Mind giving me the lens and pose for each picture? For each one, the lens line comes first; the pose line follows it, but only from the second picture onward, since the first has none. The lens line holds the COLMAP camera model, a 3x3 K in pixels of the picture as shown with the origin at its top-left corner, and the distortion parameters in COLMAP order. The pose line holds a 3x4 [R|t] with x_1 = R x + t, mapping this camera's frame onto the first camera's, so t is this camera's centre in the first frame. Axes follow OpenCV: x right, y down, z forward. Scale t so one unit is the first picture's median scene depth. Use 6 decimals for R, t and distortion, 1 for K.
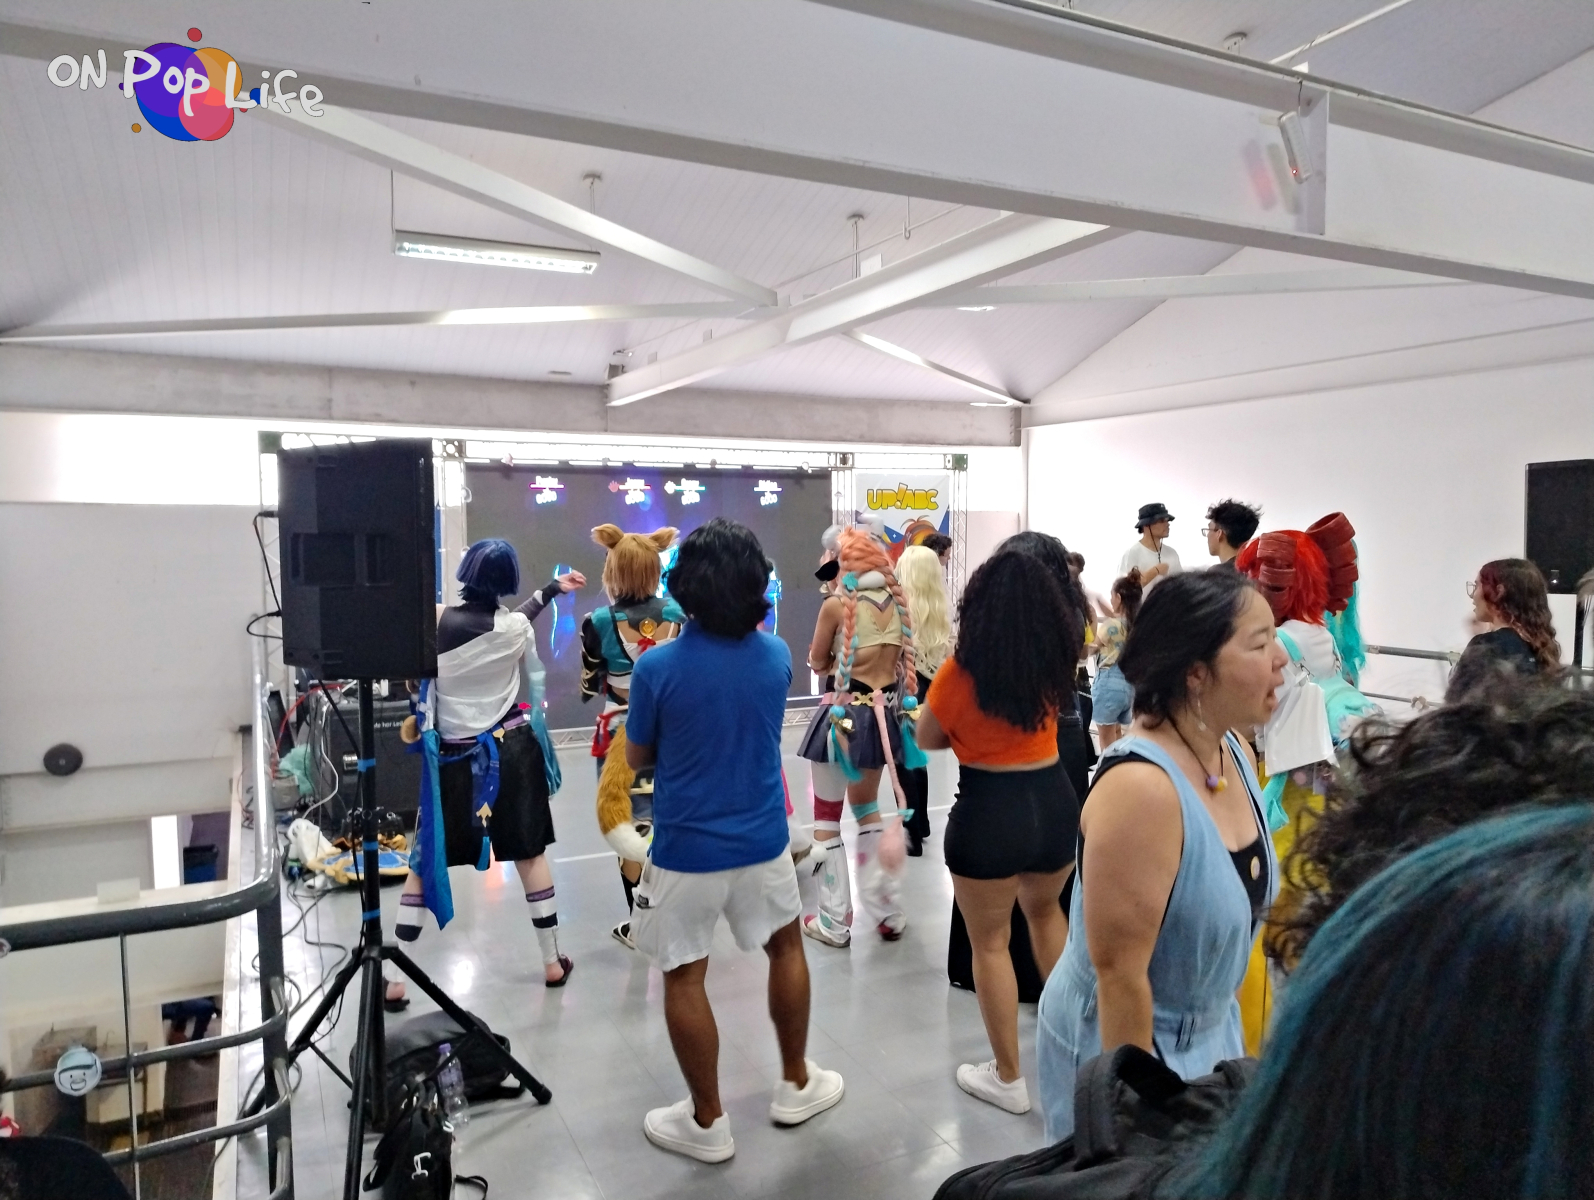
lens RADIAL K [[1104.2, 0, 807.2], [0, 1104.2, 600.6], [0, 0, 1]] dist [0.012485, -0.004534]
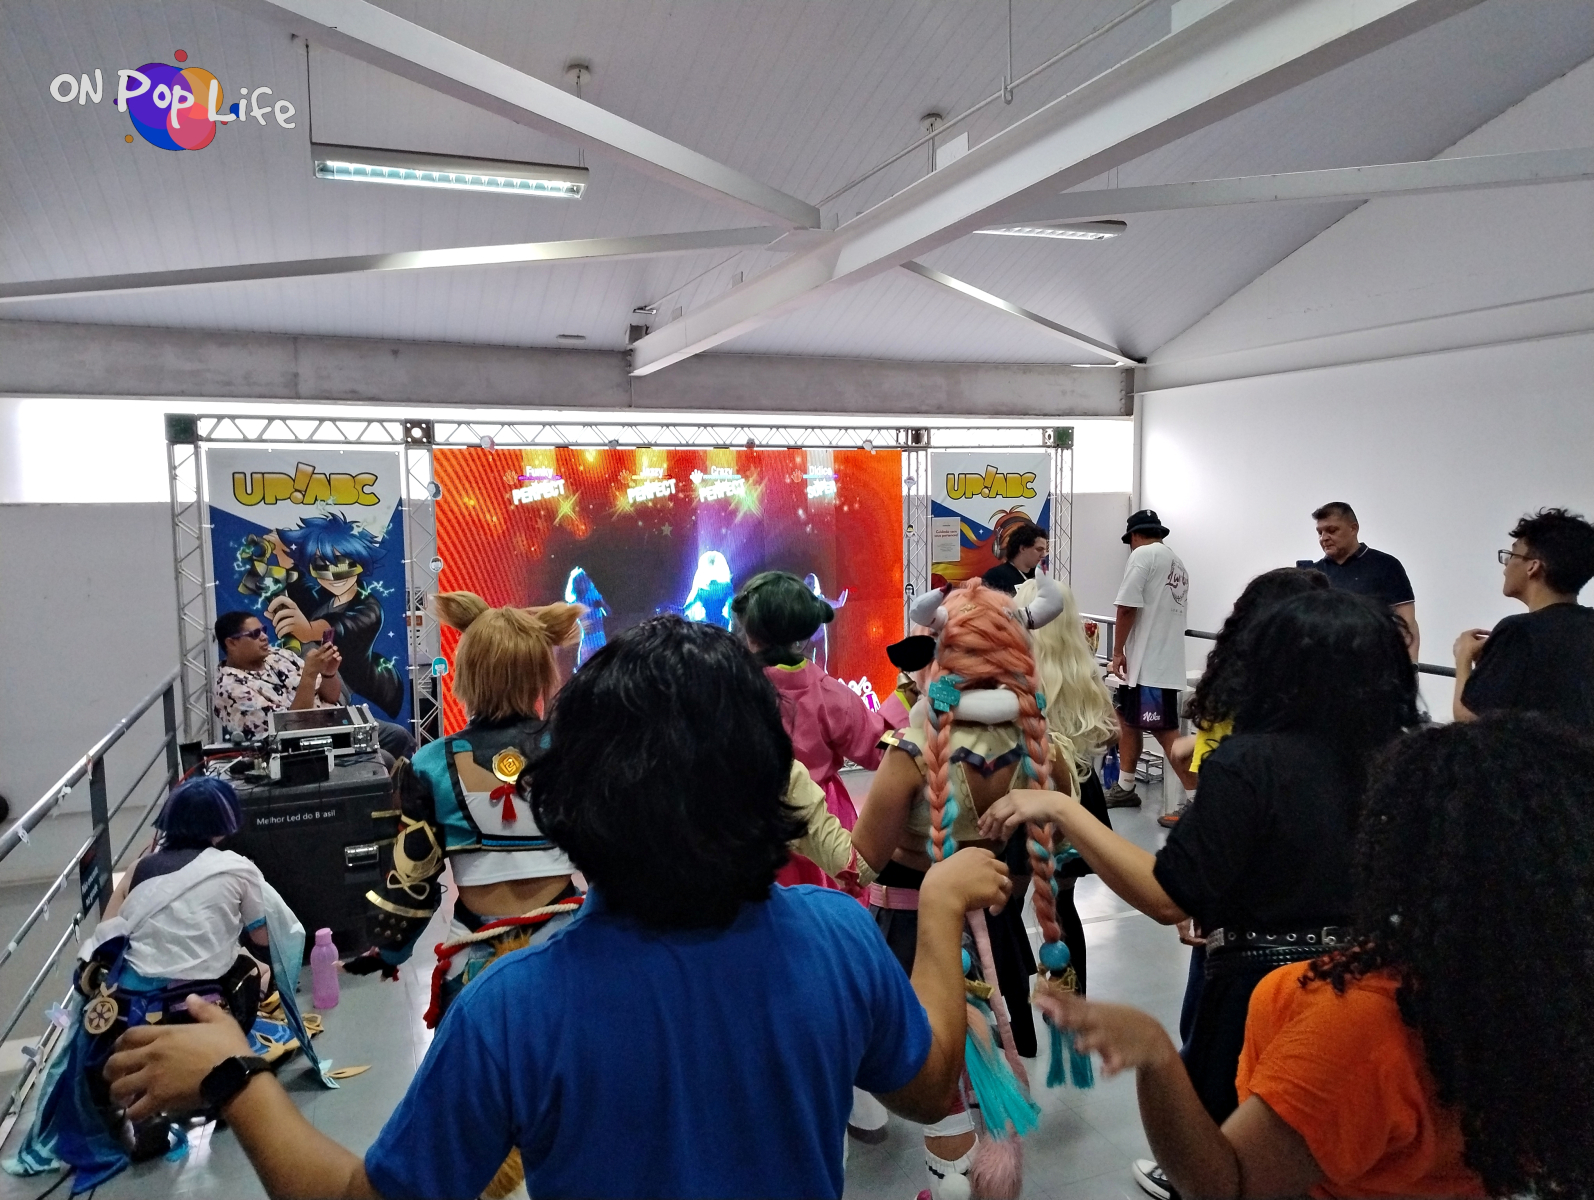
lens RADIAL K [[1104.2, 0, 786.0], [0, 1104.2, 605.3], [0, 0, 1]] dist [0.012485, -0.004534]
pose [[0.995938, -0.001242, -0.090036, 0.010698], [0.003903, 0.999561, 0.029386, -0.029831], [0.089960, -0.029618, 0.995505, 0.192210]]
